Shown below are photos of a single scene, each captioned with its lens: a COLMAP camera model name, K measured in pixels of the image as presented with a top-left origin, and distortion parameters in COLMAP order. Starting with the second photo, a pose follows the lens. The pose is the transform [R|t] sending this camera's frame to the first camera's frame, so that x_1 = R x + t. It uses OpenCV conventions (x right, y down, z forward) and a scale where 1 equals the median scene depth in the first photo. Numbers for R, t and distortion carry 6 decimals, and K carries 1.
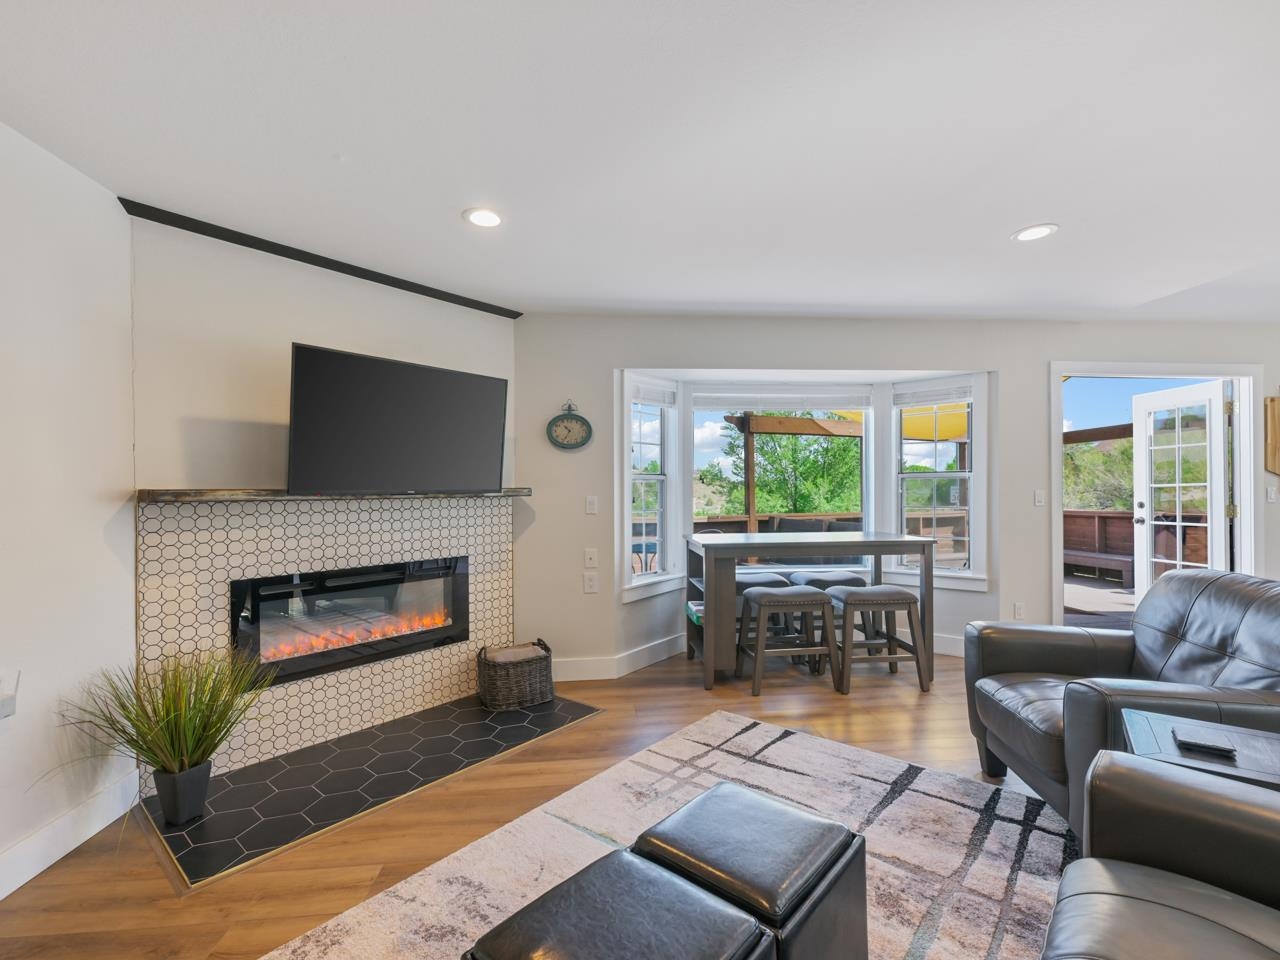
lens RADIAL K [[585.1, 0, 641.1], [0, 585.1, 490.7], [0, 0, 1]] dist [-0.000092, 0.001154]
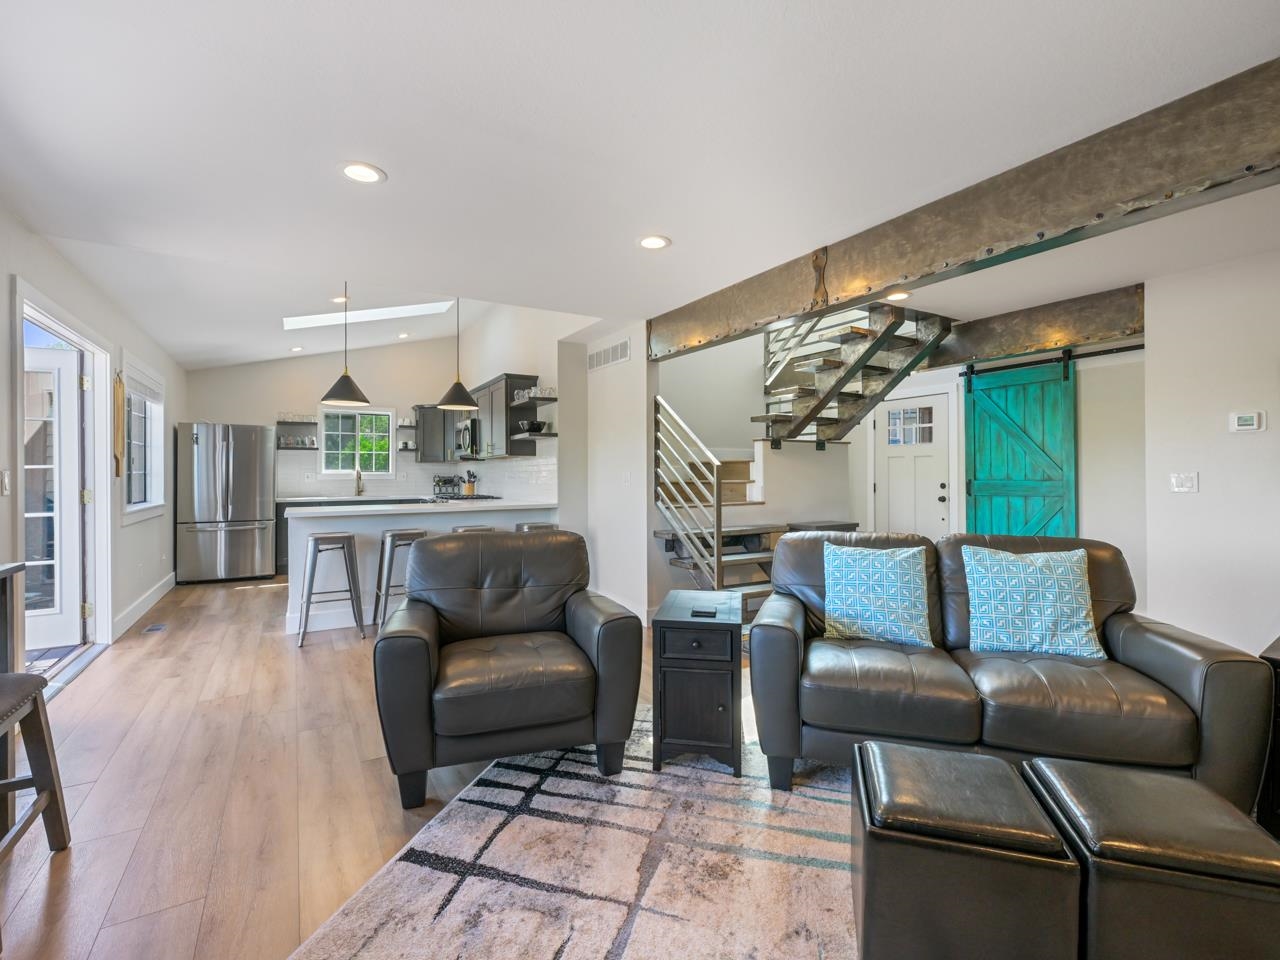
lens RADIAL K [[585.1, 0, 636.7], [0, 585.1, 475.0], [0, 0, 1]] dist [-0.000092, 0.001154]
pose [[-0.423539, 0.003994, 0.905869, -0.227321], [0.007069, 0.999974, -0.001104, 0.011765], [-0.905850, 0.005936, -0.423556, 0.818960]]
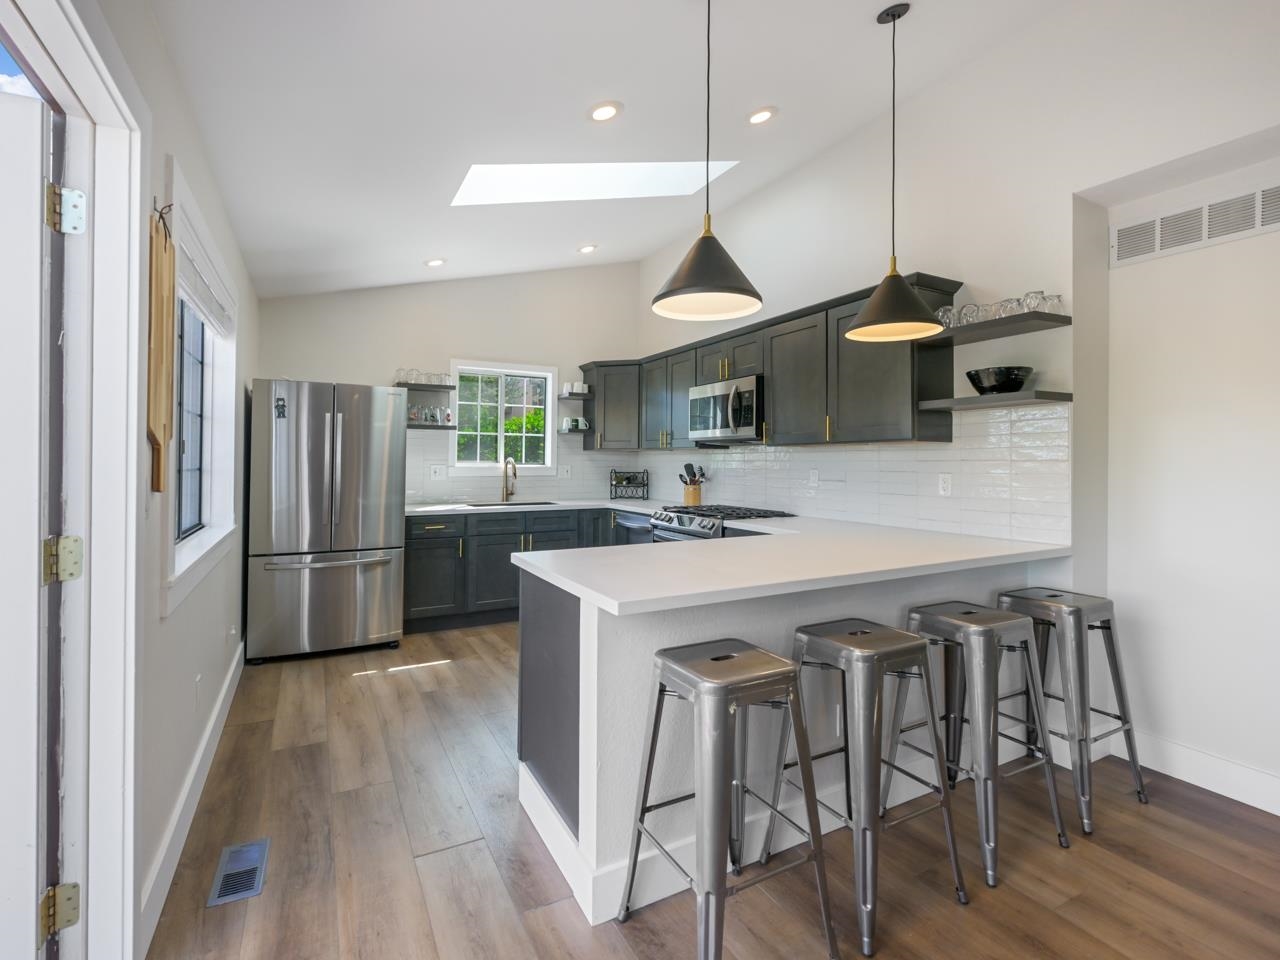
lens RADIAL K [[585.1, 0, 626.7], [0, 585.1, 455.5], [0, 0, 1]] dist [-0.000092, 0.001154]
pose [[-0.394600, 0.008982, 0.918809, 0.872478], [-0.001124, 0.999947, -0.010258, -0.019596], [-0.918852, -0.005080, -0.394569, 1.155804]]
